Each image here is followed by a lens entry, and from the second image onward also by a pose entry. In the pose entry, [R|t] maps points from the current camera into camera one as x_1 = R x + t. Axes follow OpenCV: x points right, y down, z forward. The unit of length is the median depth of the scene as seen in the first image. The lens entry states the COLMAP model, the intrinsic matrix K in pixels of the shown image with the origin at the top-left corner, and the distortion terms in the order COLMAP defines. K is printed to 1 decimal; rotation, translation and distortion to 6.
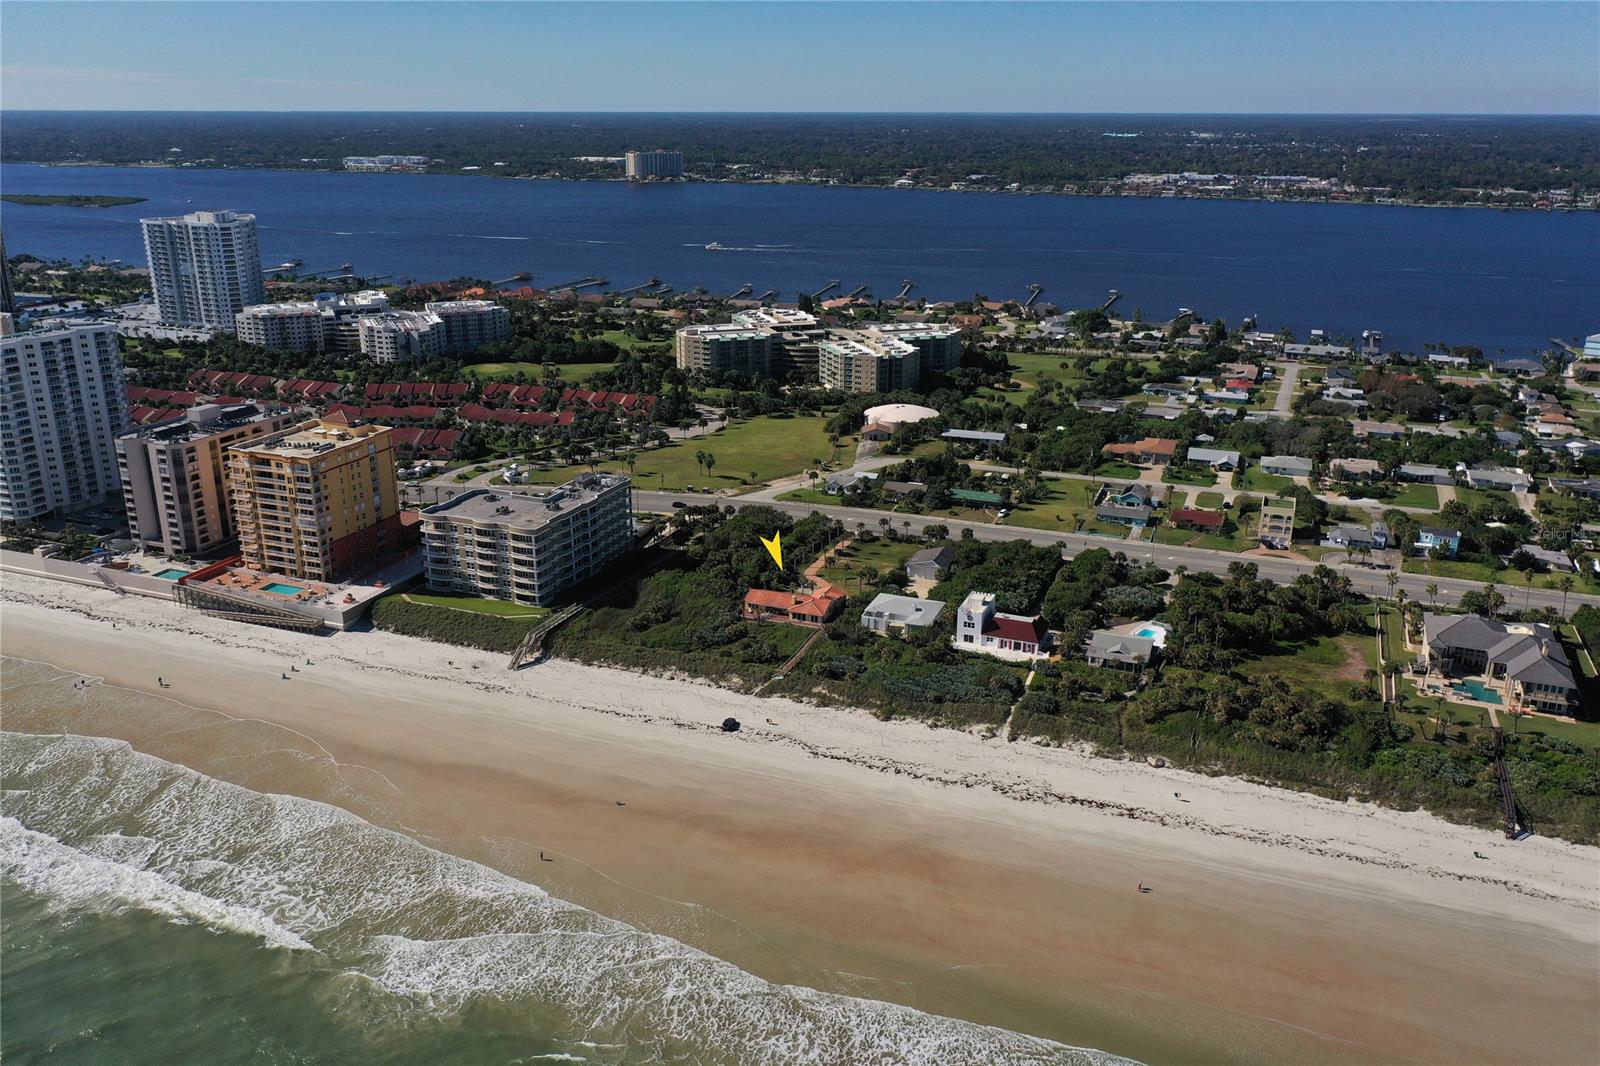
lens RADIAL K [[1281.9, 0, 800.0], [0, 1281.9, 533.0], [0, 0, 1]] dist [0.005465, 0.000733]
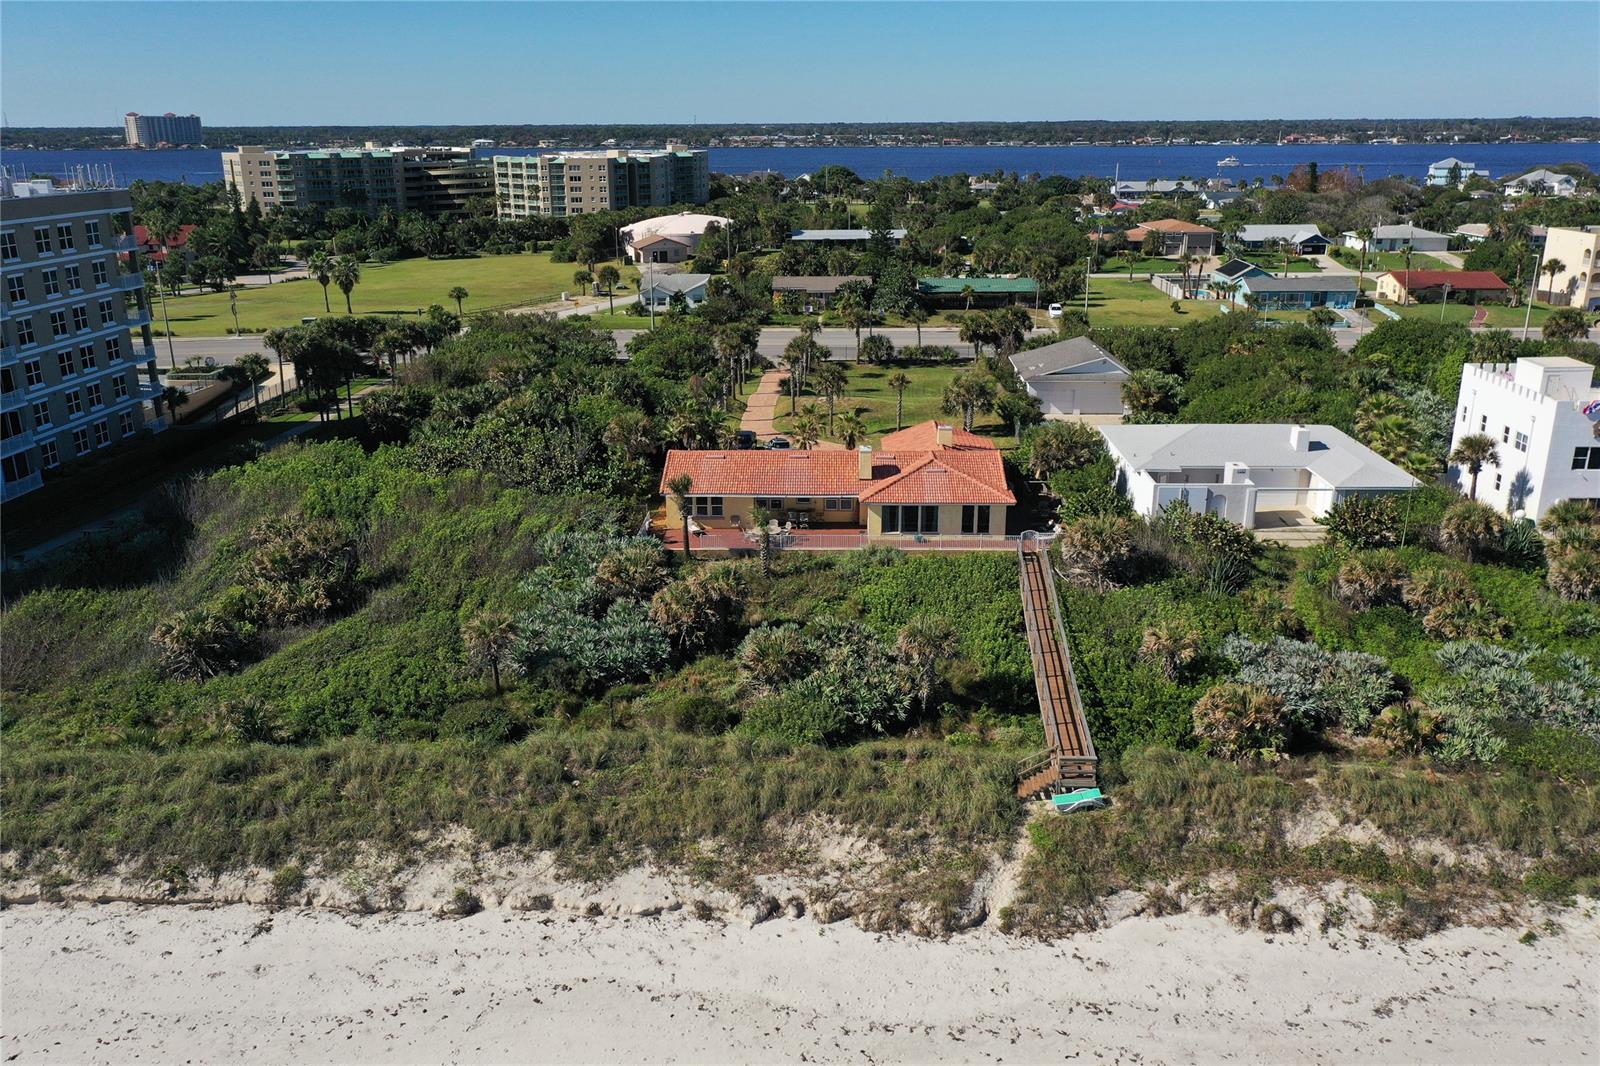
lens RADIAL K [[1281.9, 0, 800.0], [0, 1281.9, 533.0], [0, 0, 1]] dist [0.005465, 0.000733]
pose [[0.944047, -0.112286, 0.310109, -0.098794], [0.116724, 0.993155, 0.004273, 0.064393], [-0.308466, 0.032164, 0.950691, 0.771831]]
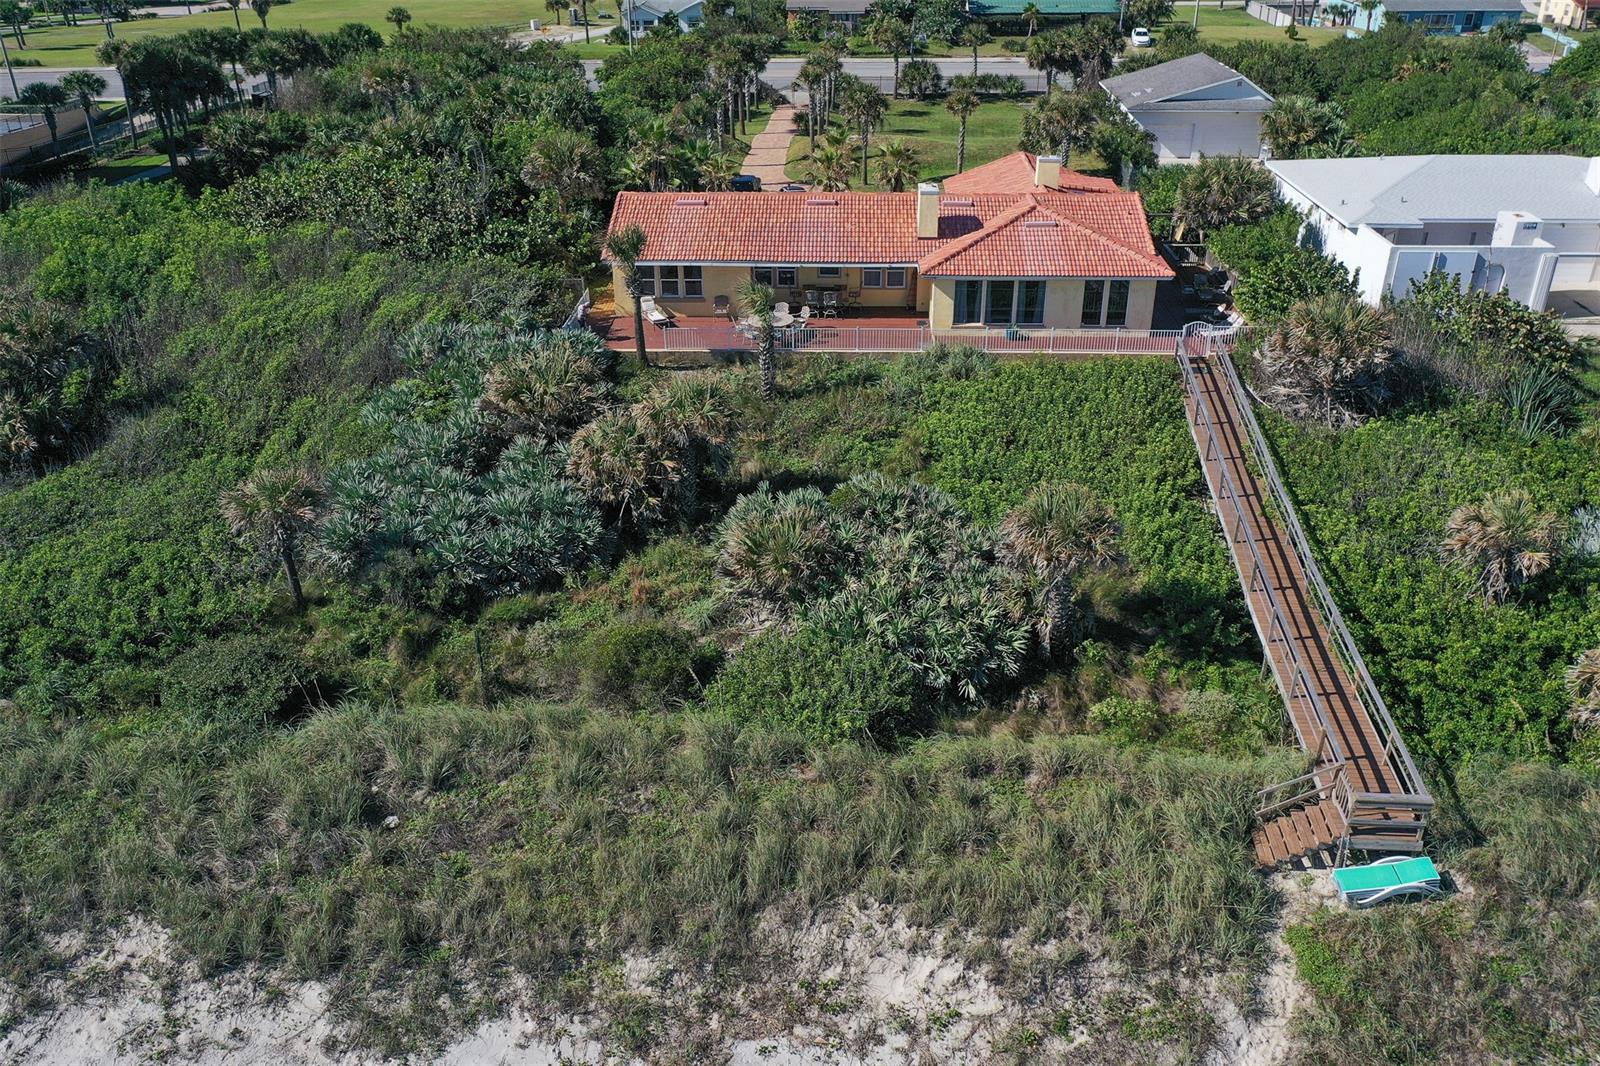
lens RADIAL K [[1281.9, 0, 800.0], [0, 1281.9, 533.0], [0, 0, 1]] dist [0.005465, 0.000733]
pose [[0.948354, -0.157667, 0.275255, -0.071389], [0.113688, 0.979022, 0.169090, 0.063597], [-0.296141, -0.129064, 0.946384, 0.858029]]
